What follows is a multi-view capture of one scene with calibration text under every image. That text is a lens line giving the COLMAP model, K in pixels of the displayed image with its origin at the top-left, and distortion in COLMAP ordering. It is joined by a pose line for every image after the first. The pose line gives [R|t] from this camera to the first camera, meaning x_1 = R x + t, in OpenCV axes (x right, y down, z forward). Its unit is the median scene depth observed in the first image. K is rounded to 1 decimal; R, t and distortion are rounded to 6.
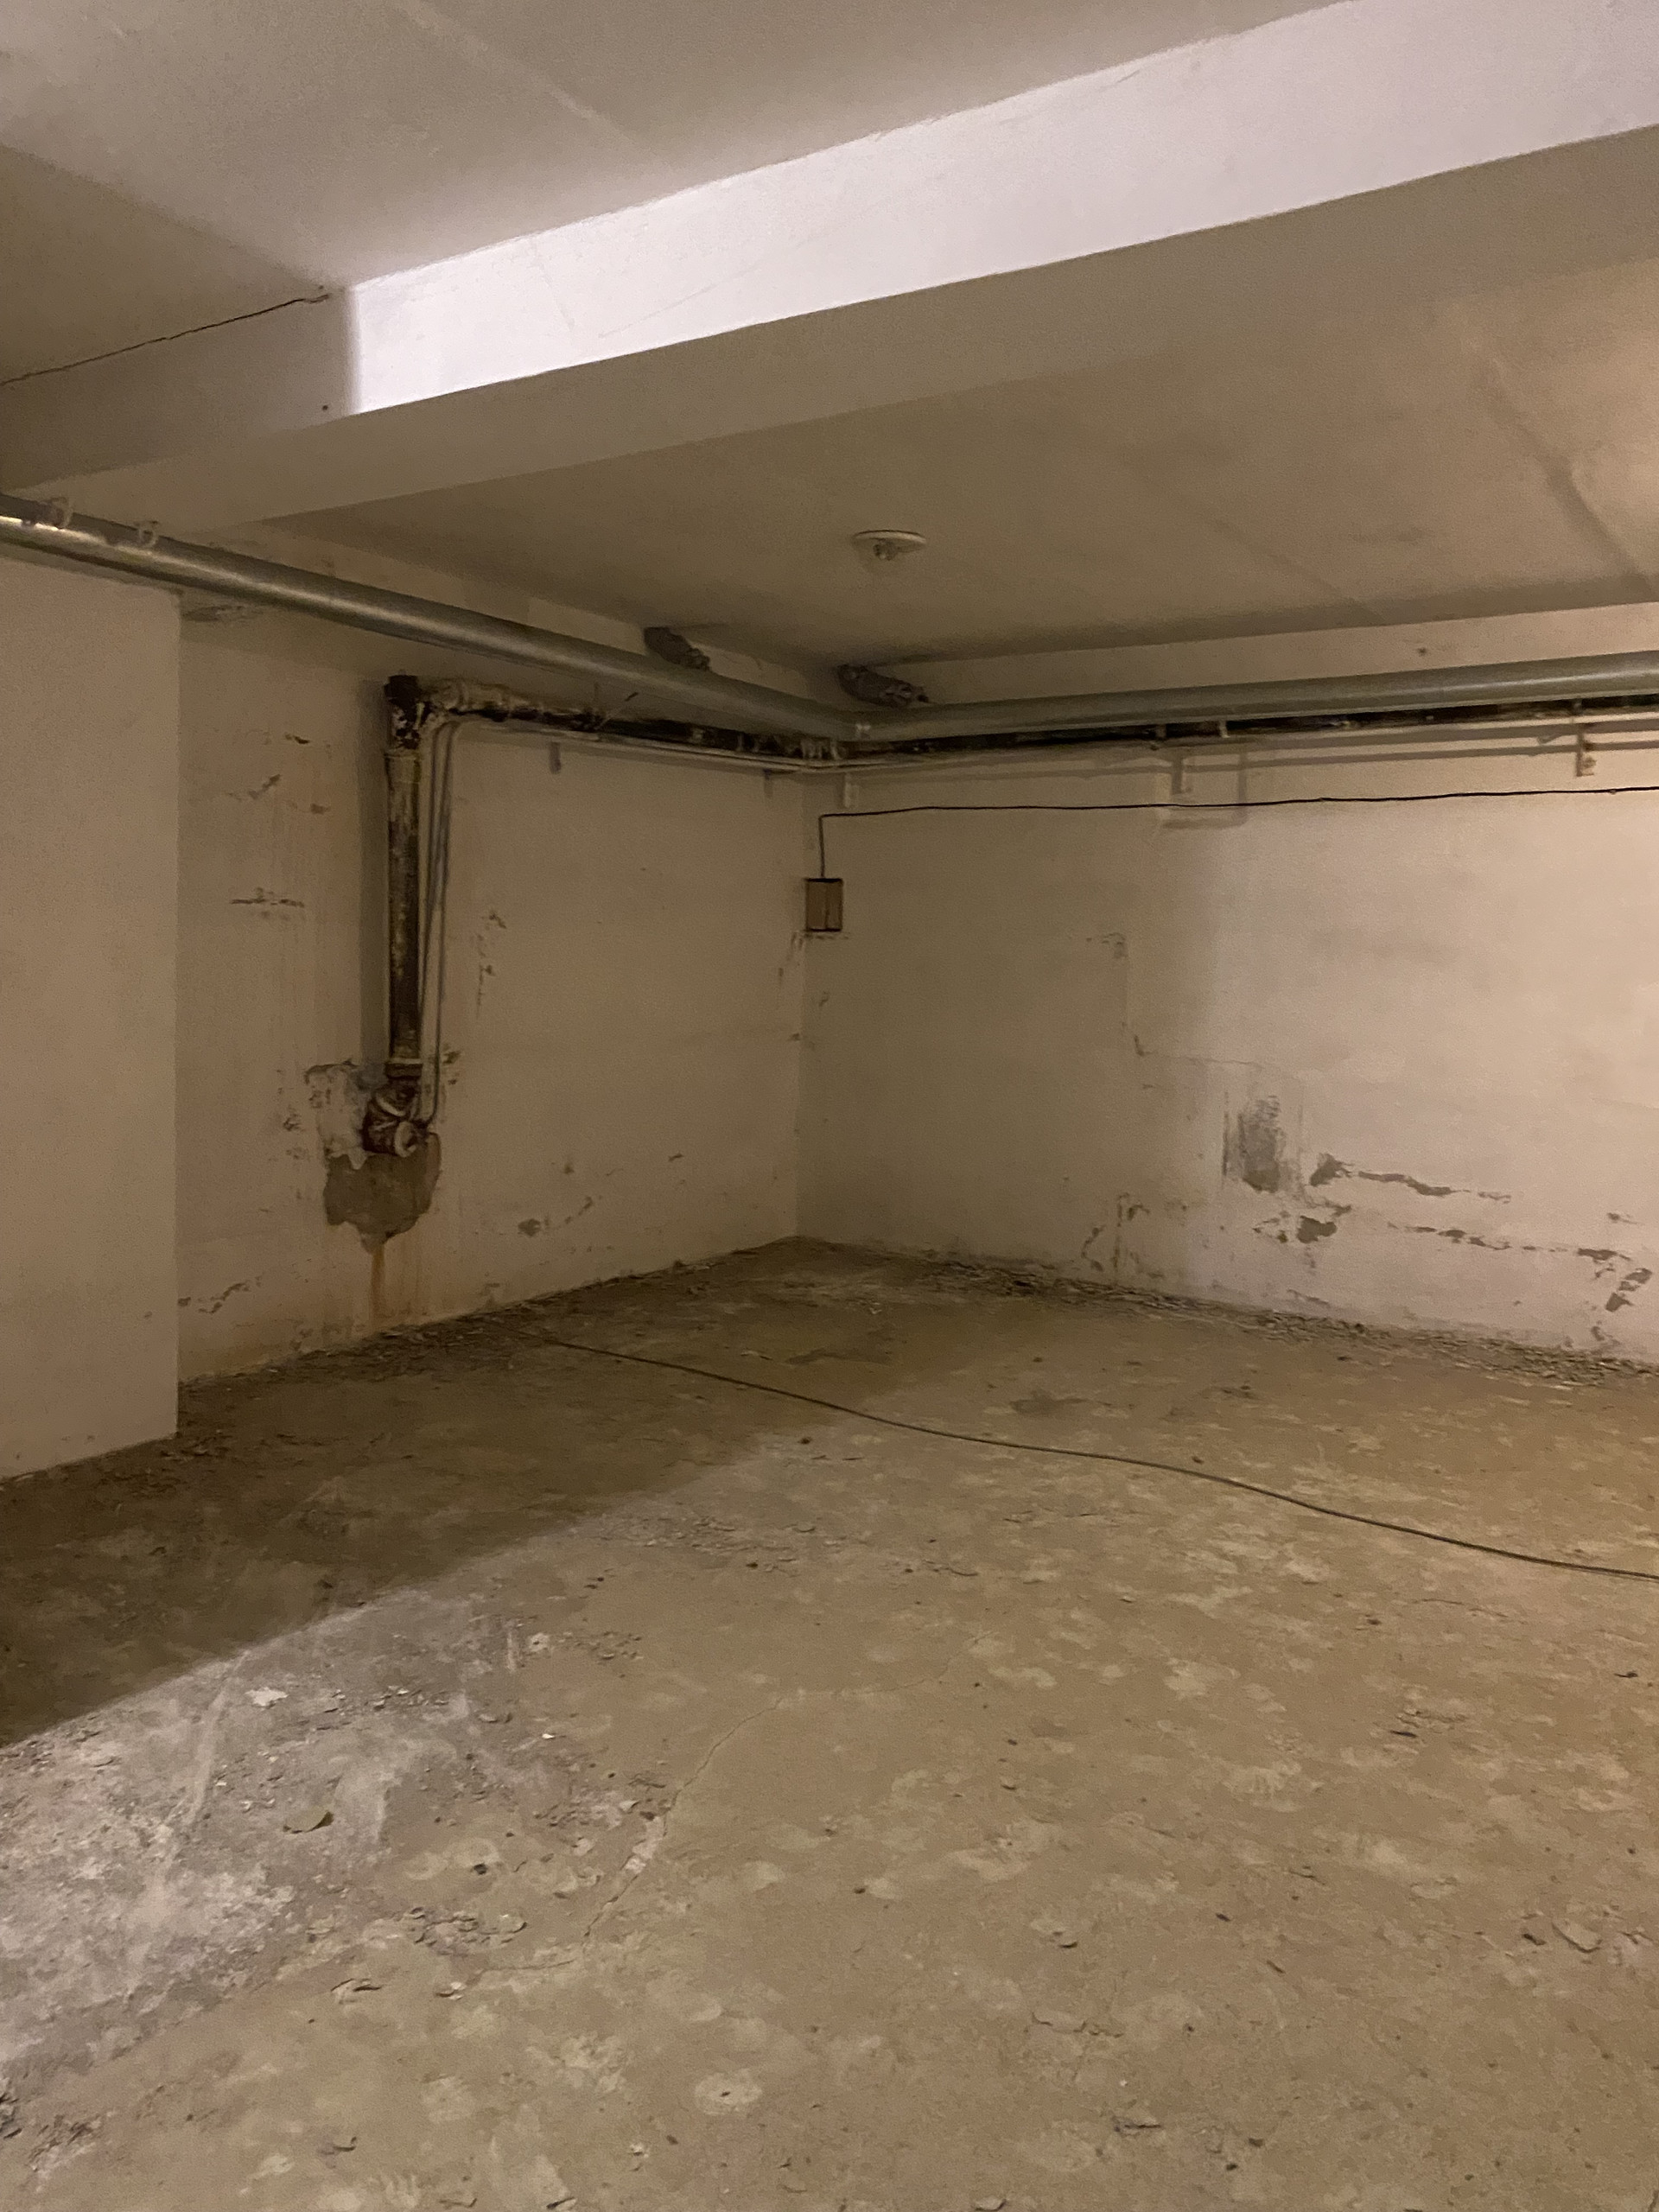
lens RADIAL K [[1686.5, 0, 819.2], [0, 1686.5, 1103.8], [0, 0, 1]] dist [0.054119, -0.049063]
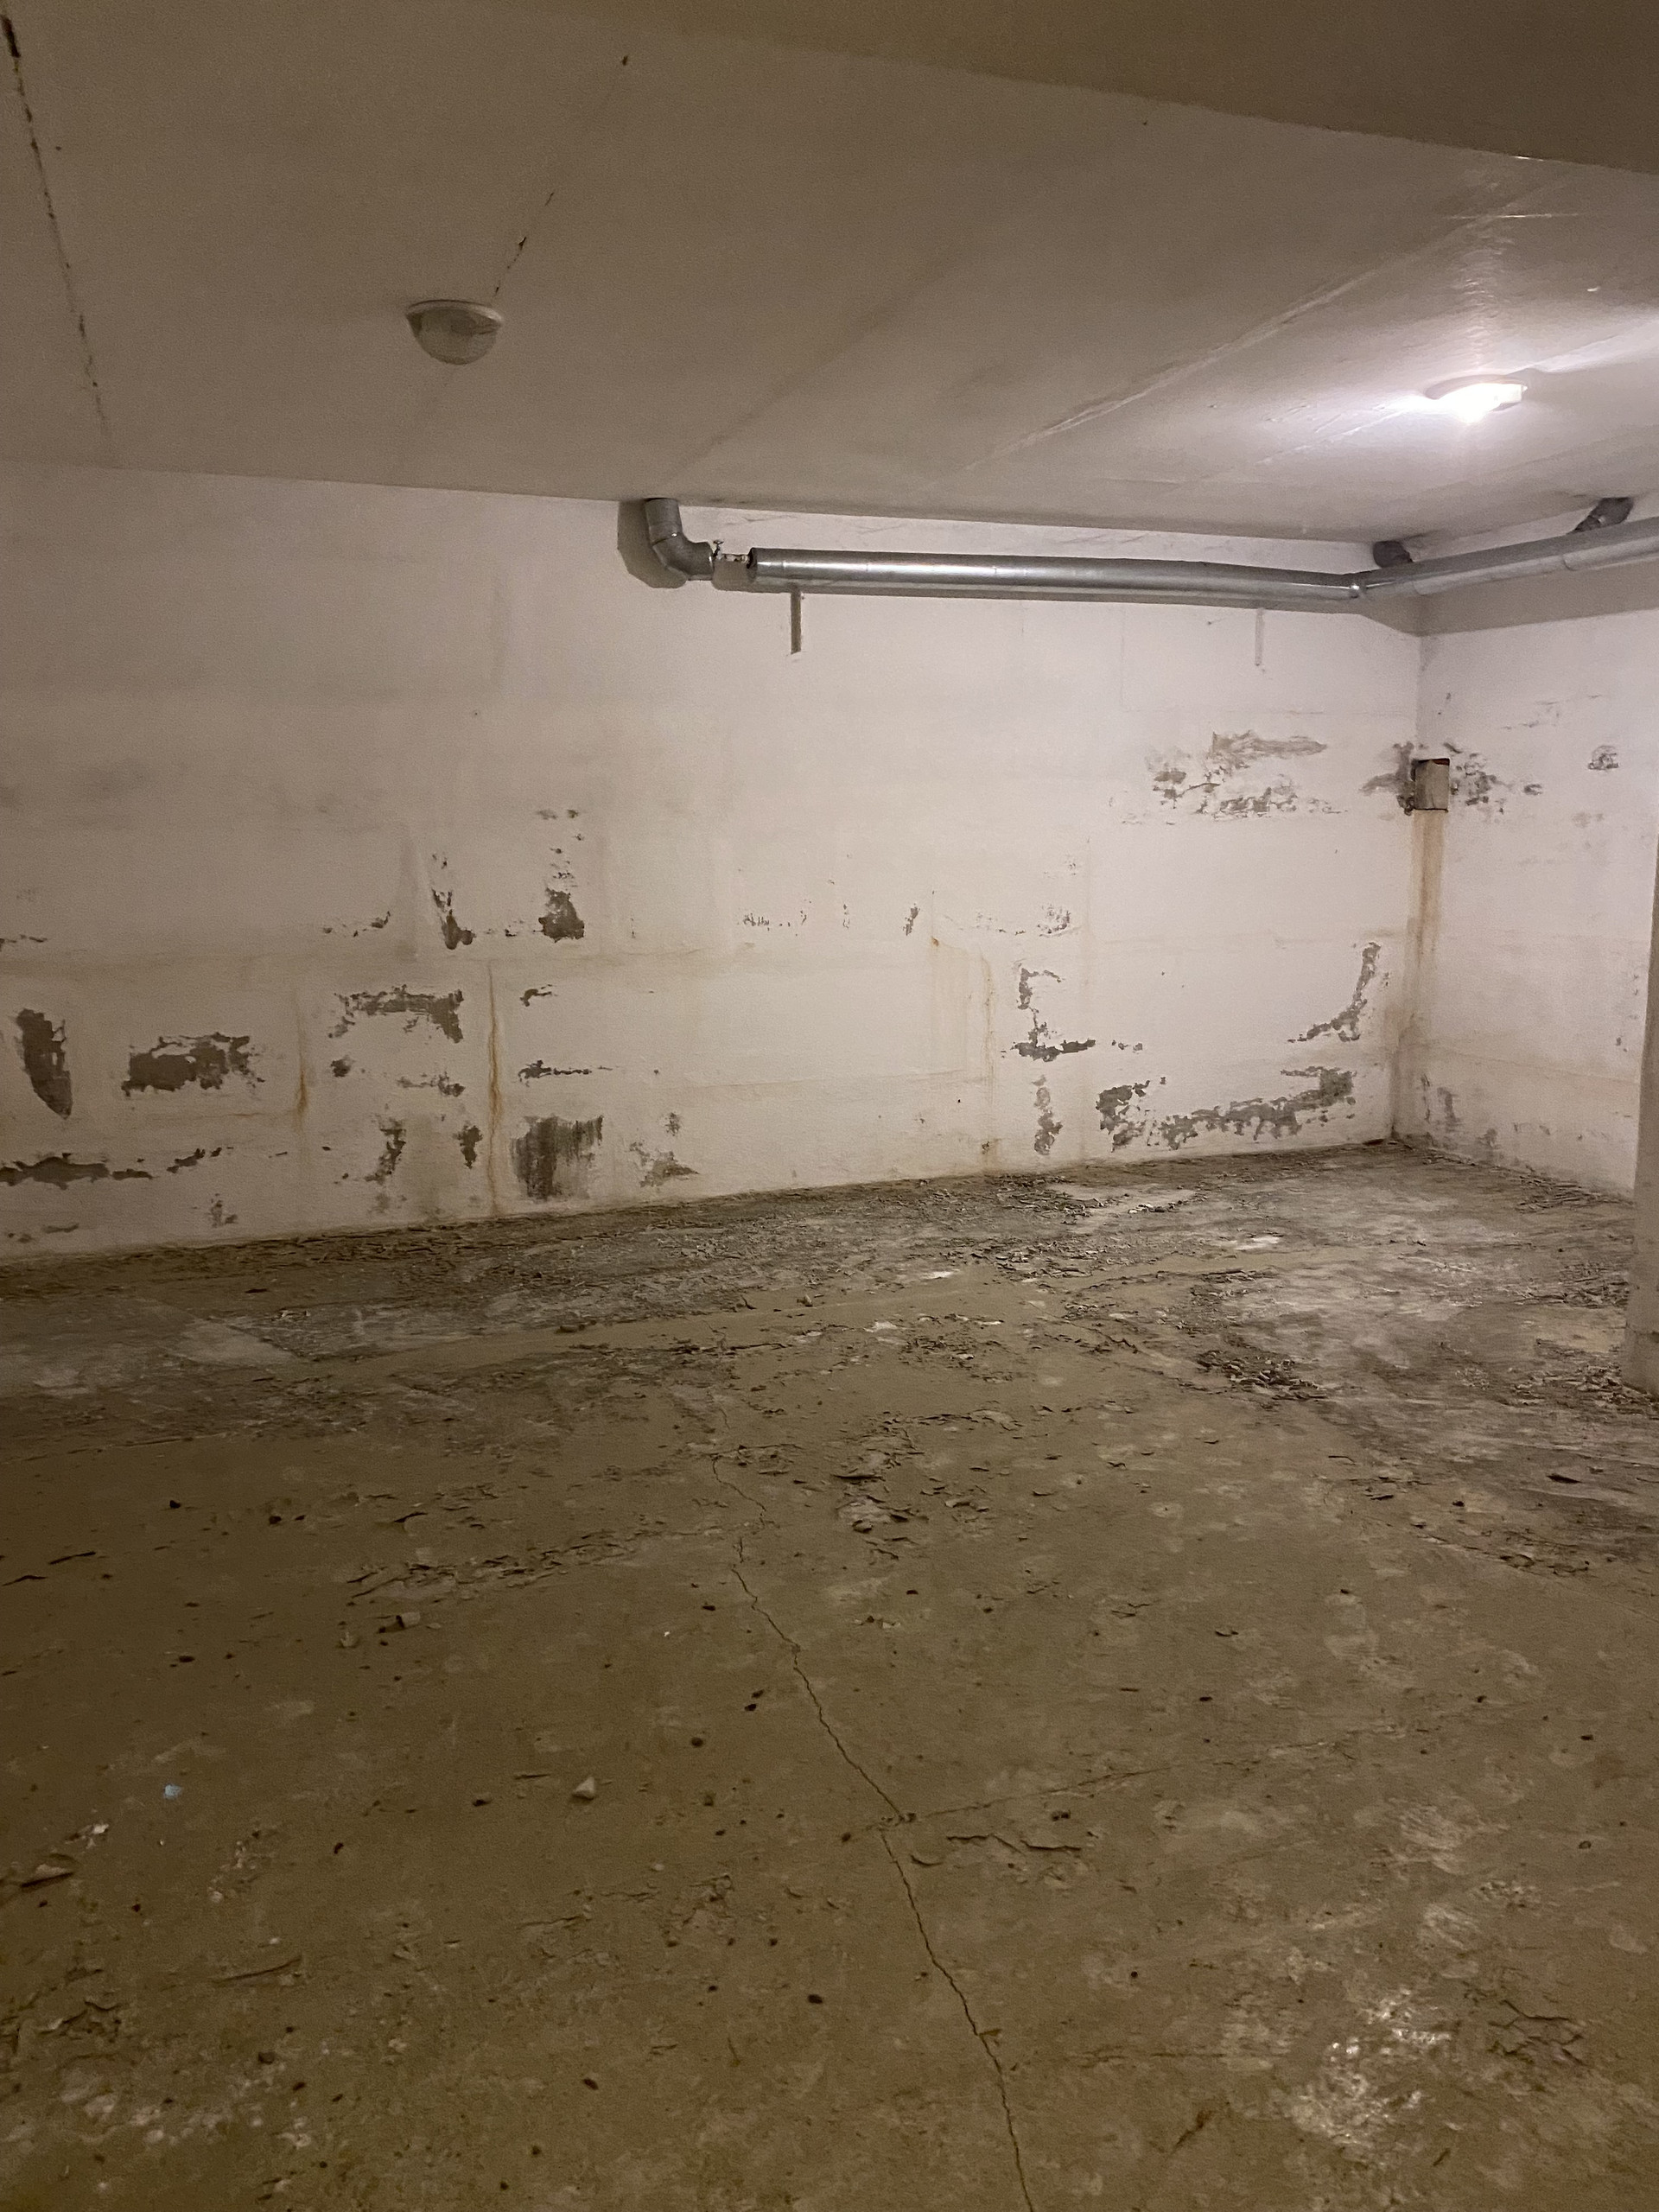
lens RADIAL K [[1686.5, 0, 825.5], [0, 1686.5, 1108.2], [0, 0, 1]] dist [0.054119, -0.049063]
pose [[-0.596202, 0.106907, -0.795684, 1.234653], [-0.080836, 0.978064, 0.191981, -0.104311], [0.798754, 0.178779, -0.574482, 1.364622]]
